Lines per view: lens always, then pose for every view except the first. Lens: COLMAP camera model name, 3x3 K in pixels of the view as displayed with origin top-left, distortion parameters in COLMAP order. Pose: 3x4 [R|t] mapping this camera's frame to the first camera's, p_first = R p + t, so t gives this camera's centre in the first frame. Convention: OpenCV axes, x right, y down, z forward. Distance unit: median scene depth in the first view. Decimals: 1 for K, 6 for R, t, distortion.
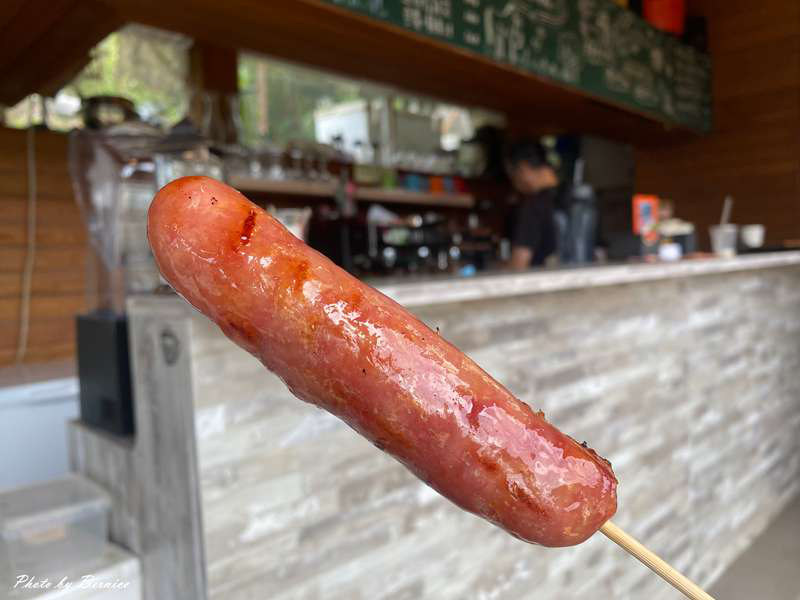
lens RADIAL K [[617.4, 0, 416.8], [0, 617.4, 309.3], [0, 0, 1]] dist [-0.017686, 0.002385]
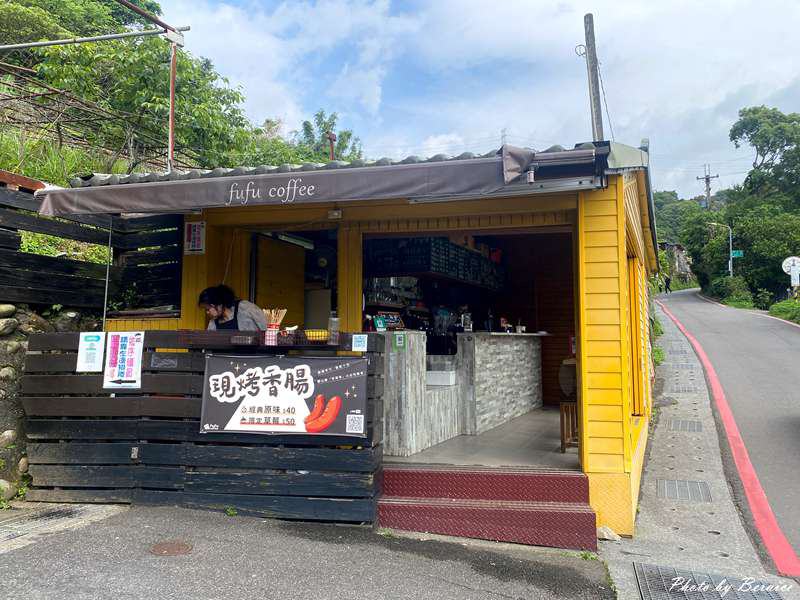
lens RADIAL K [[612.0, 0, 400.0], [0, 612.0, 300.0], [0, 0, 1]] dist [-0.002461, 0.000814]
pose [[0.938073, 0.064425, 0.340396, -1.665747], [-0.012060, 0.988034, -0.153765, 0.333416], [-0.346229, 0.140138, 0.927624, -2.556806]]
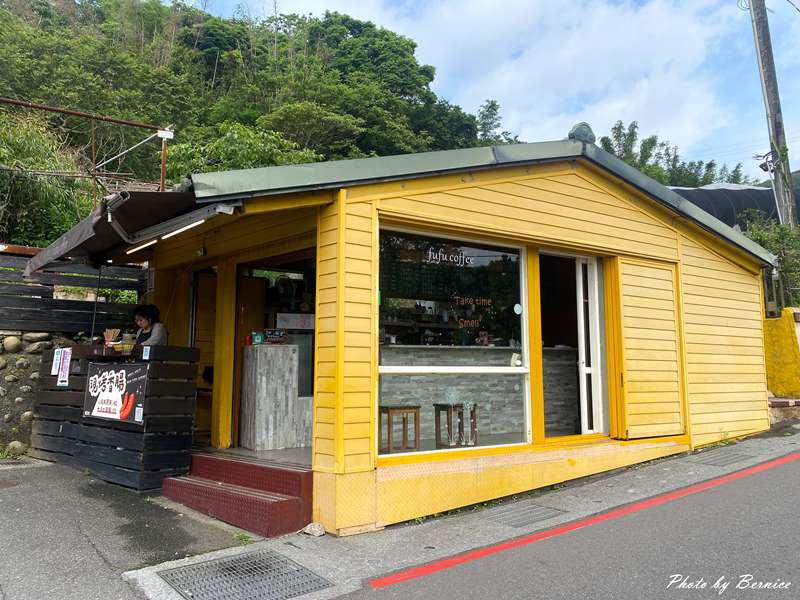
lens RADIAL K [[612.0, 0, 400.0], [0, 612.0, 300.0], [0, 0, 1]] dist [-0.002461, 0.000814]
pose [[0.973200, 0.013426, -0.229569, 0.757906], [-0.054620, 0.983222, -0.174045, 0.340926], [0.223381, 0.181920, 0.957604, -2.979524]]
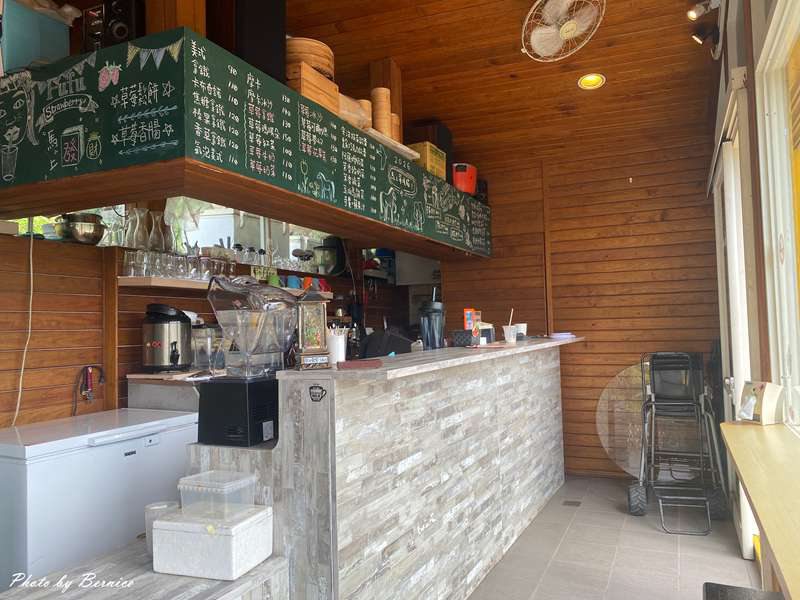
lens RADIAL K [[604.6, 0, 405.7], [0, 604.6, 304.4], [0, 0, 1]] dist [0.049928, -0.002588]
pose [[0.941045, 0.031681, 0.336795, -0.355991], [0.009126, 0.992865, -0.118894, 0.002509], [-0.338158, 0.114958, 0.934042, -0.497744]]
